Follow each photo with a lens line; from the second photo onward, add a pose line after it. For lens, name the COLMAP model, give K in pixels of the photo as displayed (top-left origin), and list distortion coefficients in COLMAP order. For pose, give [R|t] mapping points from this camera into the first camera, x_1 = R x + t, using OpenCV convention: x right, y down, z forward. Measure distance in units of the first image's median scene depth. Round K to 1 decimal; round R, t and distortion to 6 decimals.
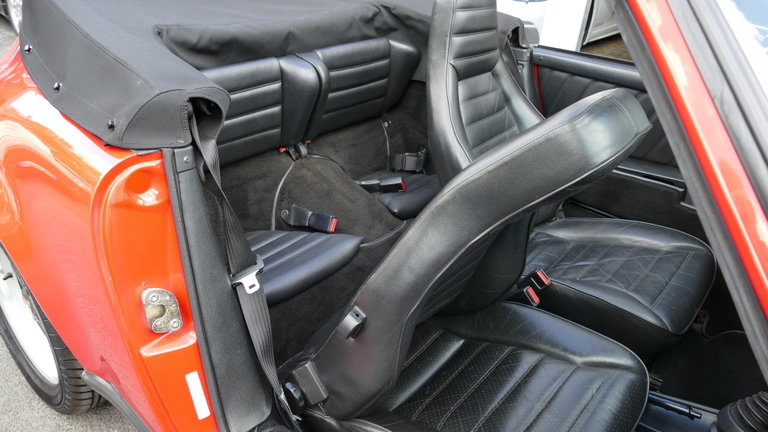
lens RADIAL K [[554.7, 0, 384.0], [0, 554.7, 216.0], [0, 0, 1]] dist [-0.016599, 0.040176]
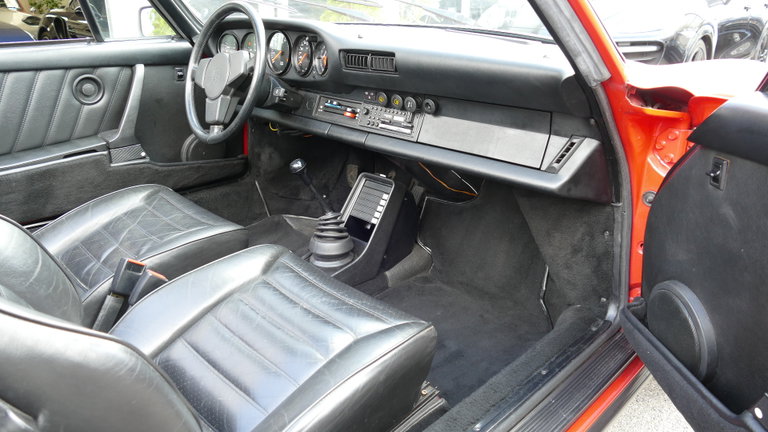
lens RADIAL K [[554.7, 0, 384.0], [0, 554.7, 216.0], [0, 0, 1]] dist [-0.016599, 0.040176]
pose [[0.100901, -0.418434, 0.902625, -0.389965], [0.487987, 0.811439, 0.321612, -0.032787], [-0.866999, 0.408018, 0.286066, 0.353392]]
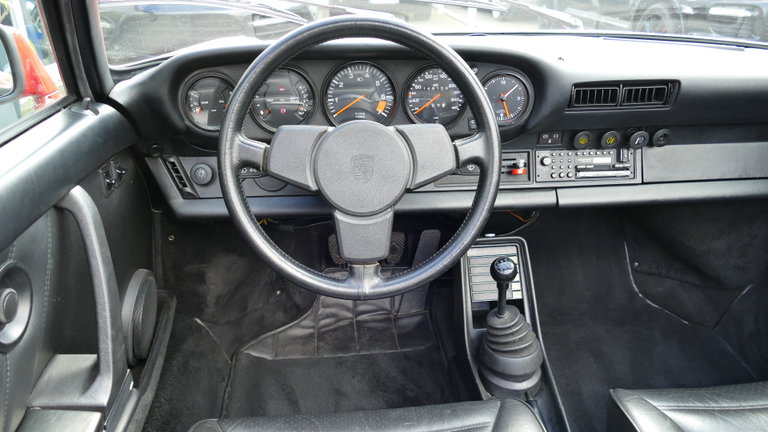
lens RADIAL K [[554.7, 0, 384.0], [0, 554.7, 216.0], [0, 0, 1]] dist [-0.016599, 0.040176]
pose [[-0.727573, -0.355394, 0.586799, 0.254654], [0.277393, 0.629909, 0.725443, -0.388056], [-0.627448, 0.690586, -0.359721, 0.985956]]
